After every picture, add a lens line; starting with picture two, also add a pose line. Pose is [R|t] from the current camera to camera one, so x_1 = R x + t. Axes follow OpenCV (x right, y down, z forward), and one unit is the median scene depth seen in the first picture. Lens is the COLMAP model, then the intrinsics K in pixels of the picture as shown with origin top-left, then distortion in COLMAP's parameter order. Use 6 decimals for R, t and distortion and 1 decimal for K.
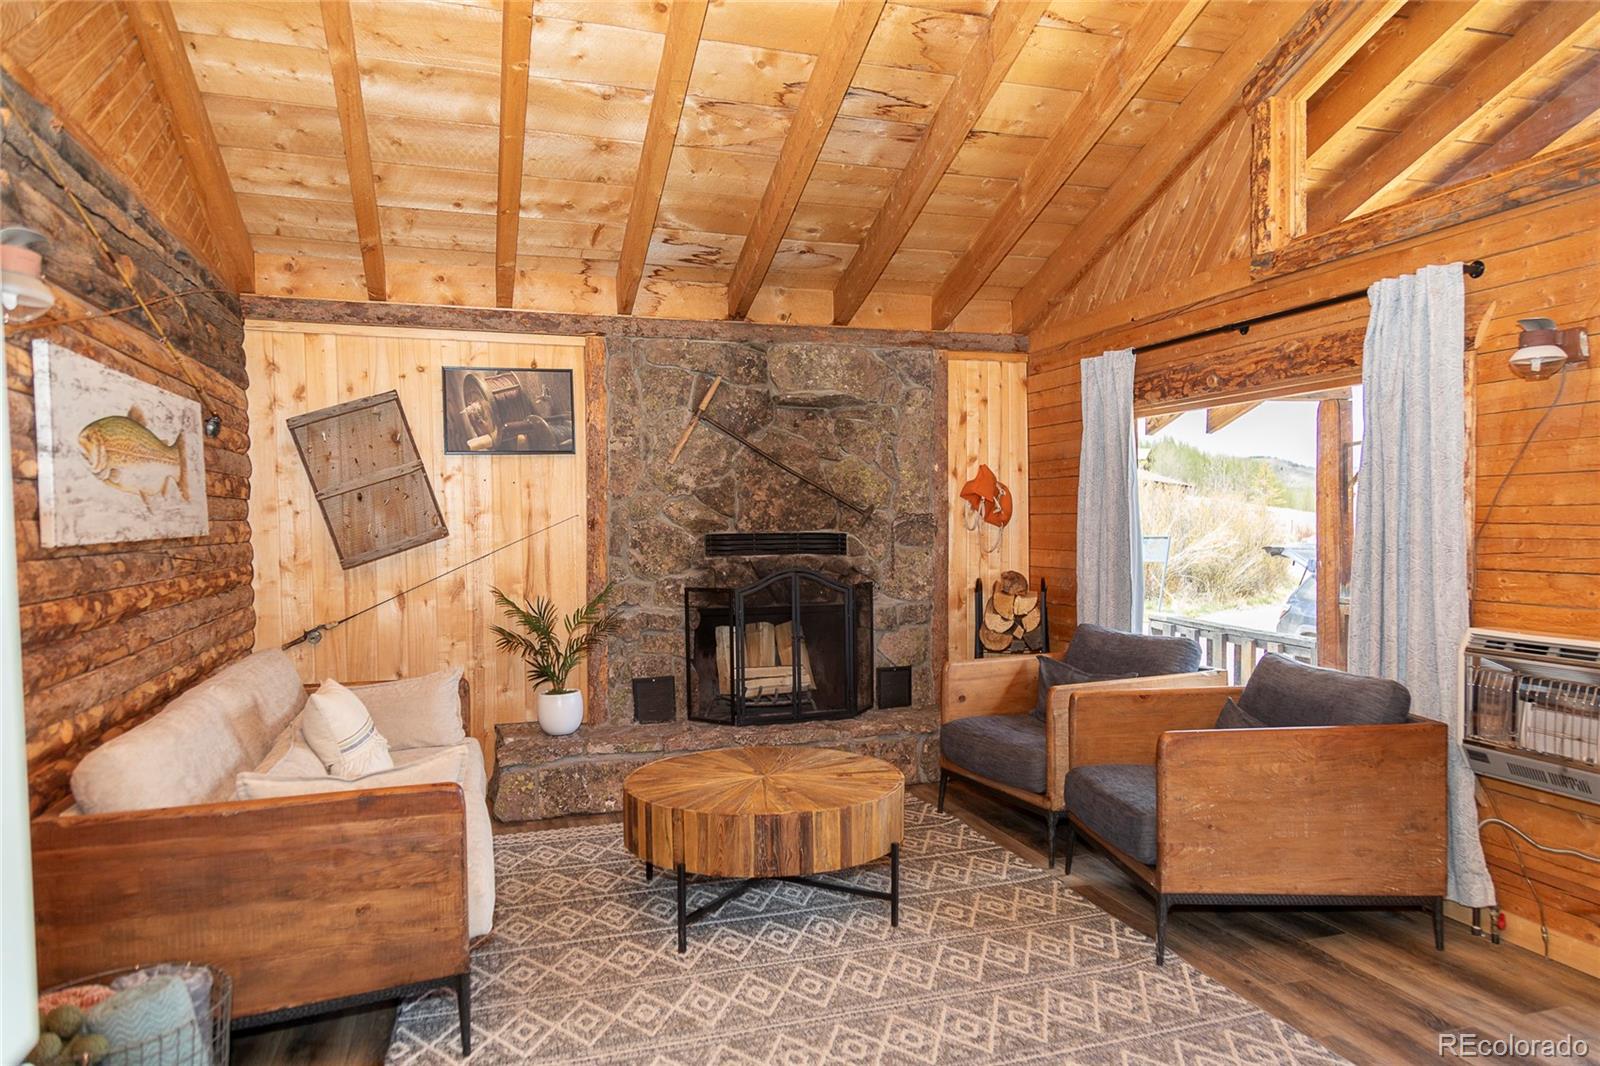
lens RADIAL K [[1051.5, 0, 809.4], [0, 1051.5, 548.6], [0, 0, 1]] dist [0.004374, 0.008714]
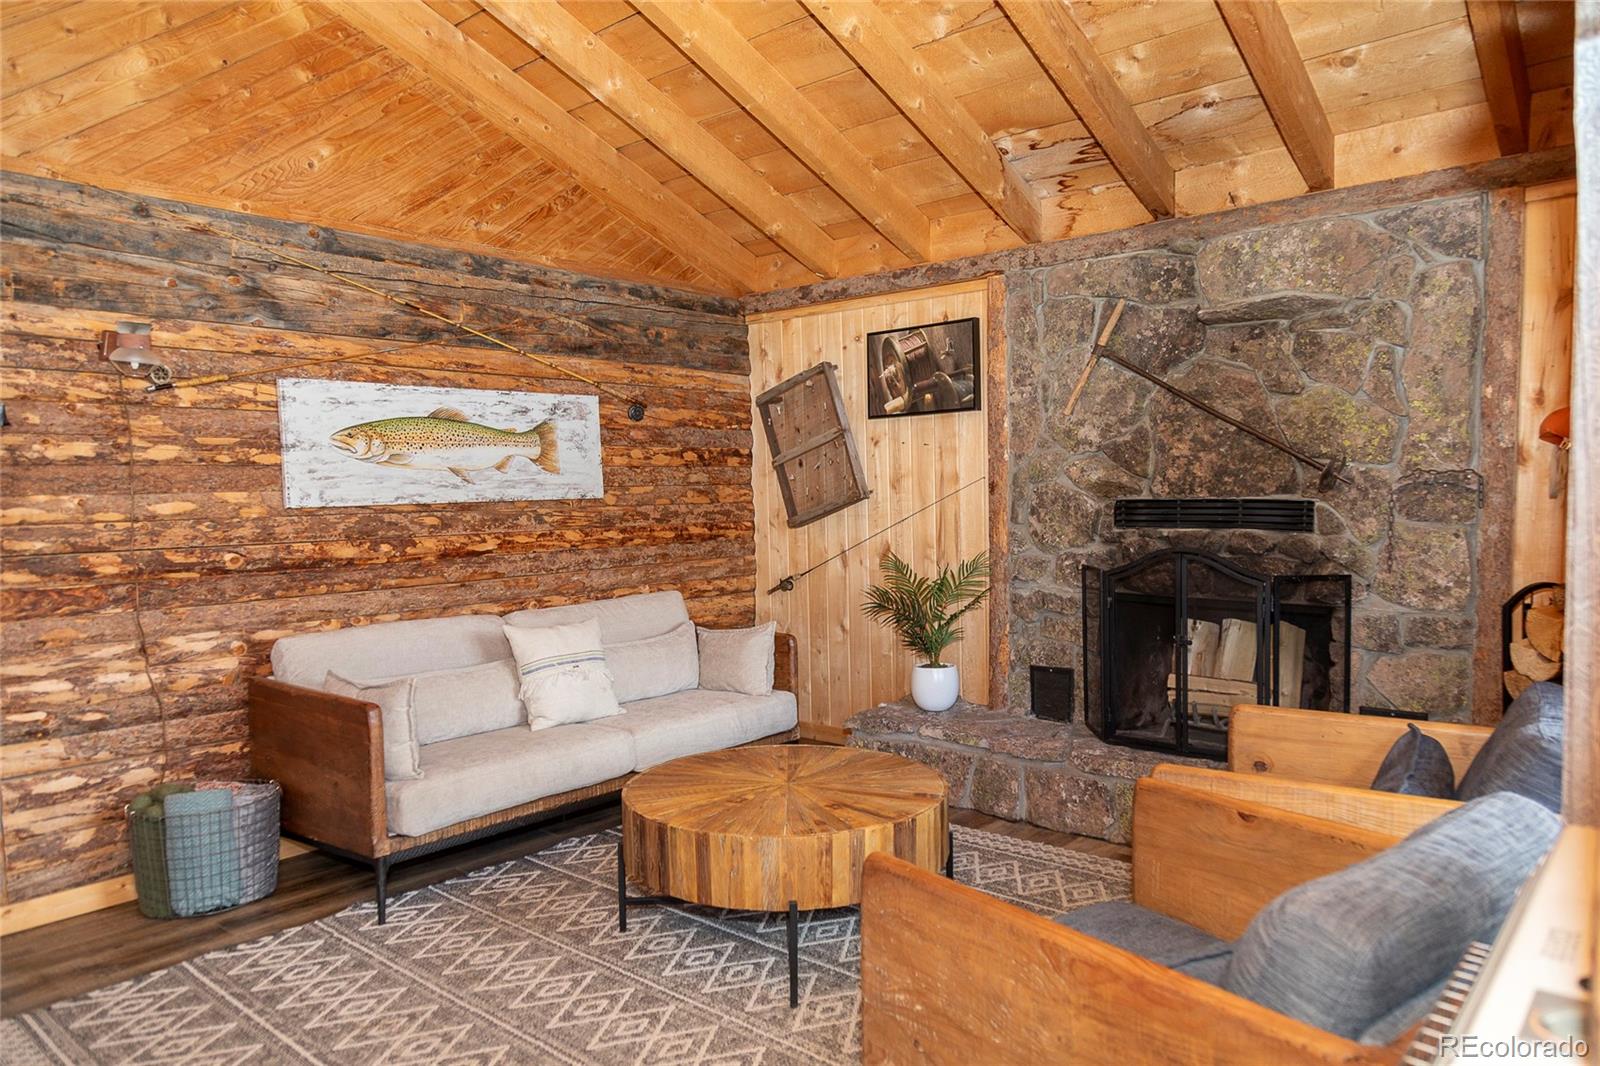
lens RADIAL K [[1051.5, 0, 809.4], [0, 1051.5, 548.6], [0, 0, 1]] dist [0.004374, 0.008714]
pose [[0.515646, 0.051784, -0.855236, 0.475386], [-0.014590, 0.998558, 0.051665, -0.014809], [0.856678, -0.014163, 0.515658, 0.392226]]
